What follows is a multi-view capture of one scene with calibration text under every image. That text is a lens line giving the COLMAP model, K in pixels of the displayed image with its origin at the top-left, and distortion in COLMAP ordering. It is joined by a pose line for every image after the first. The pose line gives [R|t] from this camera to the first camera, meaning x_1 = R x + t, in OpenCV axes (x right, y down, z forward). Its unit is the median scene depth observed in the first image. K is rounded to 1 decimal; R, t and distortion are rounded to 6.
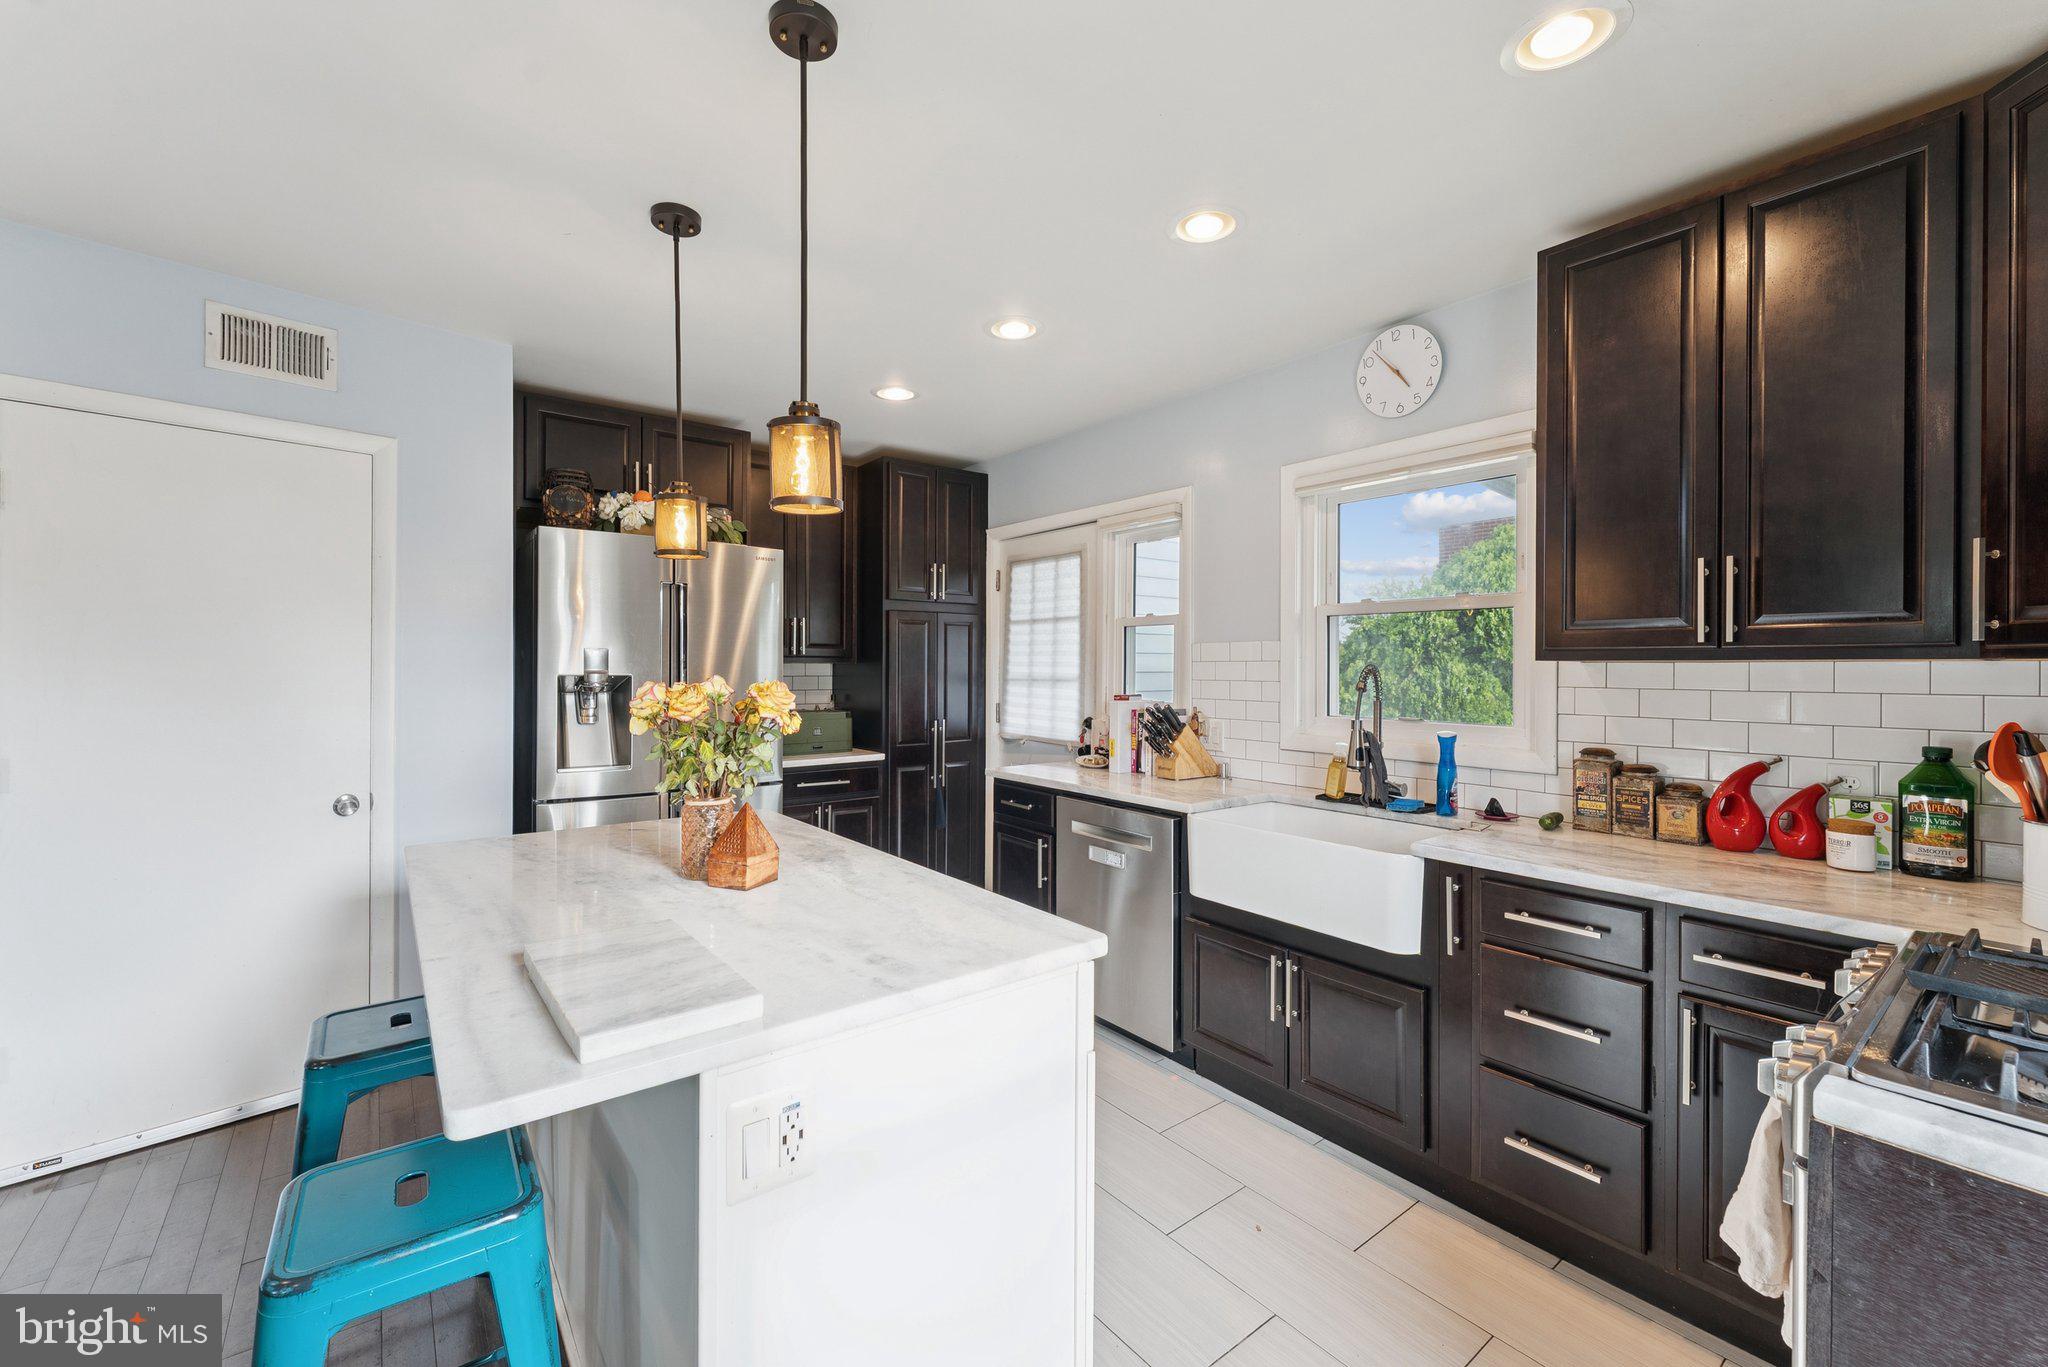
lens RADIAL K [[832.4, 0, 945.7], [0, 832.4, 666.7], [0, 0, 1]] dist [0.001243, 0.000718]
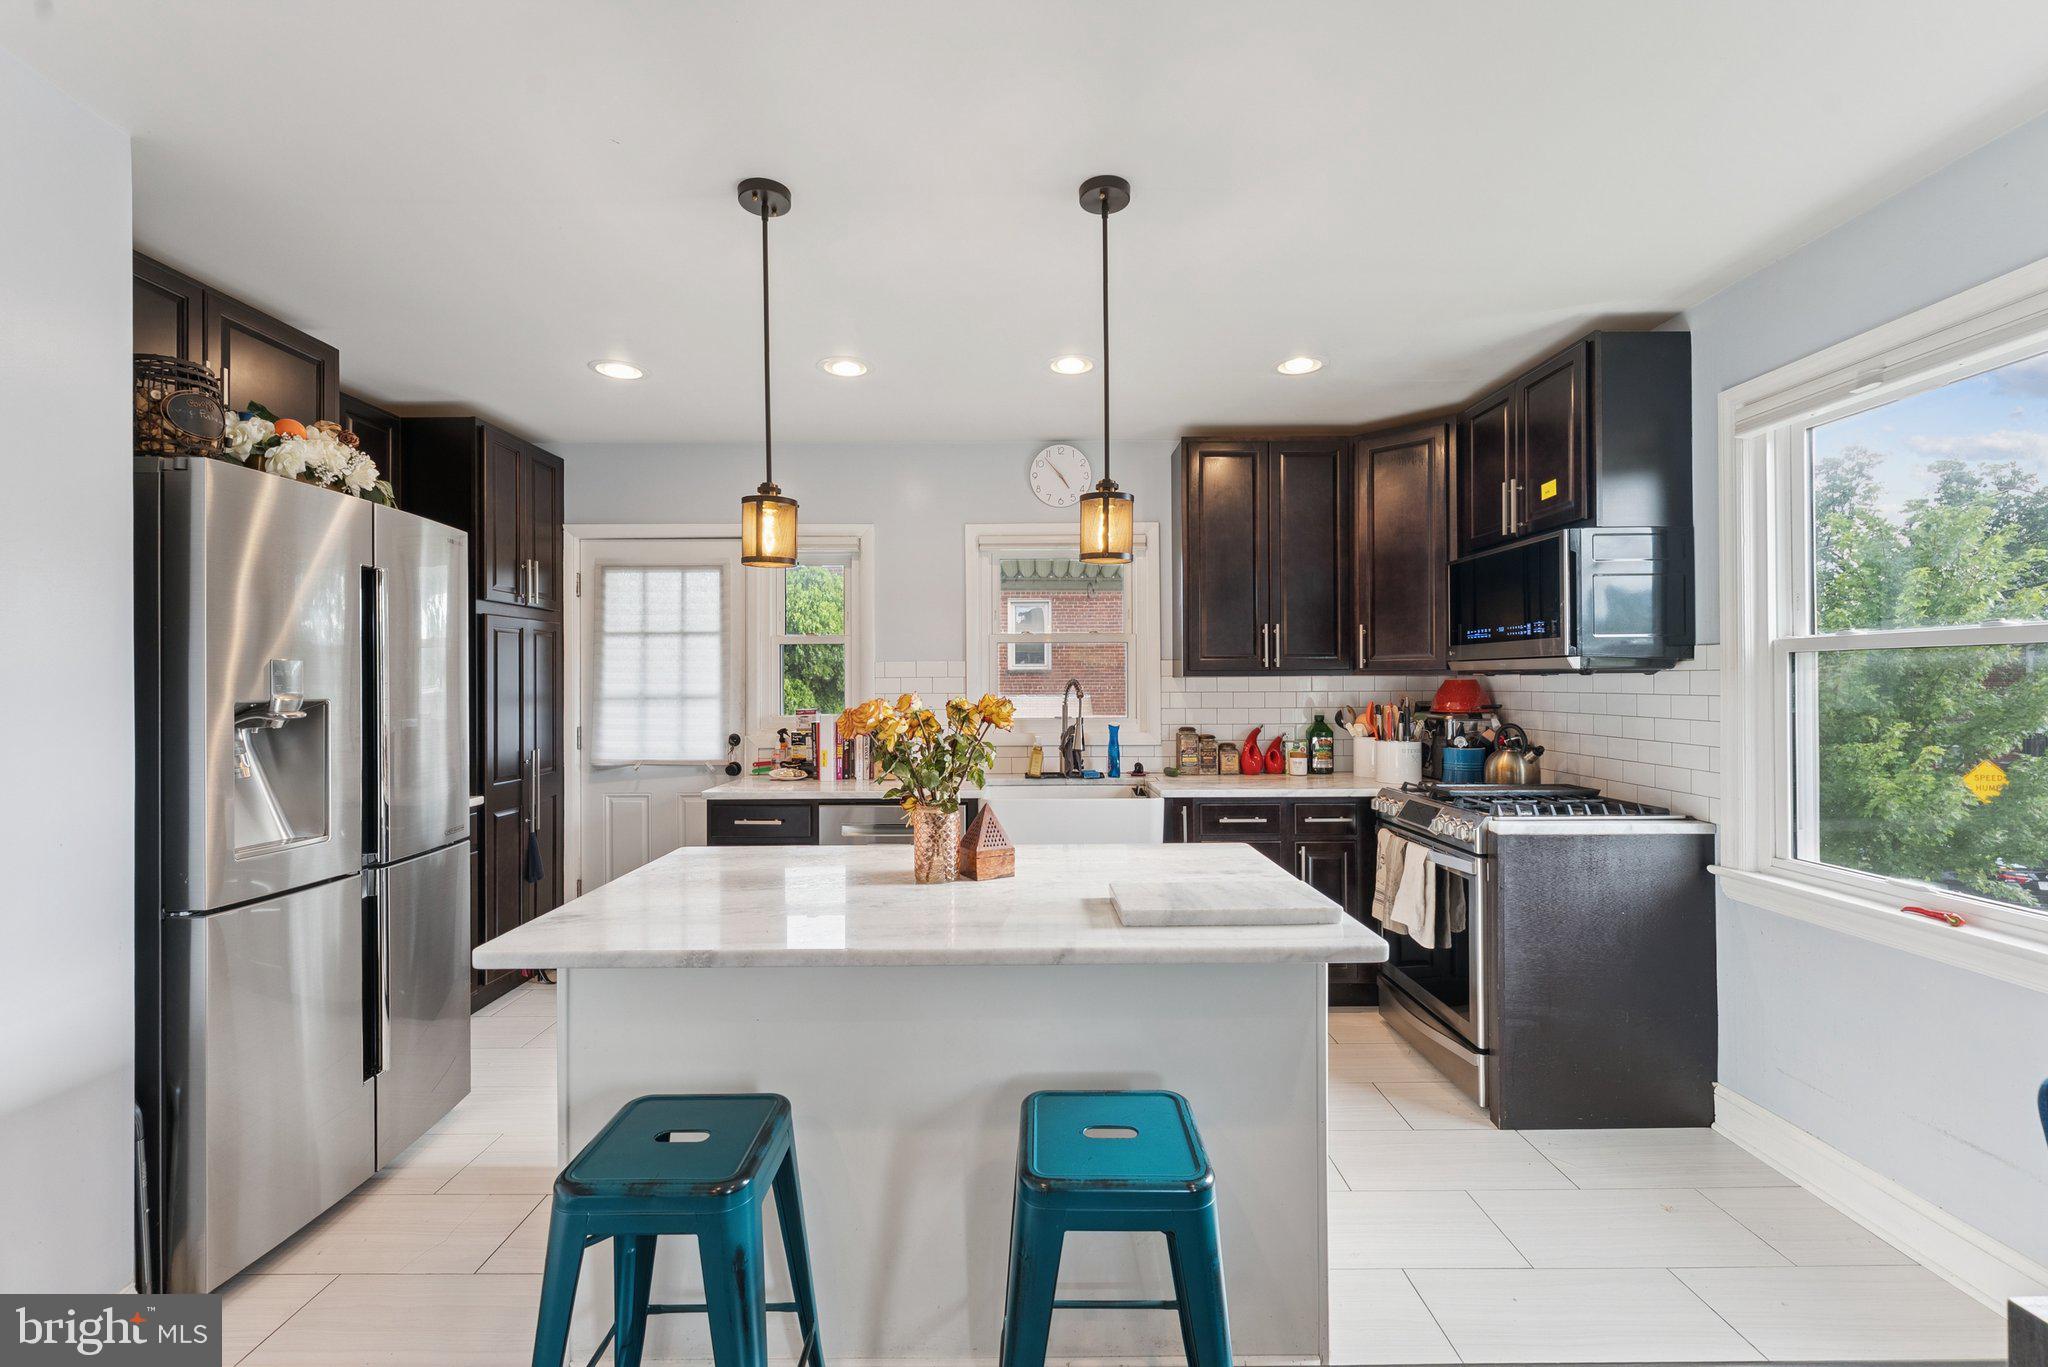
lens RADIAL K [[832.4, 0, 1073.3], [0, 832.4, 670.8], [0, 0, 1]] dist [0.001243, 0.000718]
pose [[0.600427, 0.003646, 0.799672, -0.593382], [0.008070, 0.999911, -0.010619, -0.001547], [-0.799639, 0.012829, 0.600344, 0.122752]]
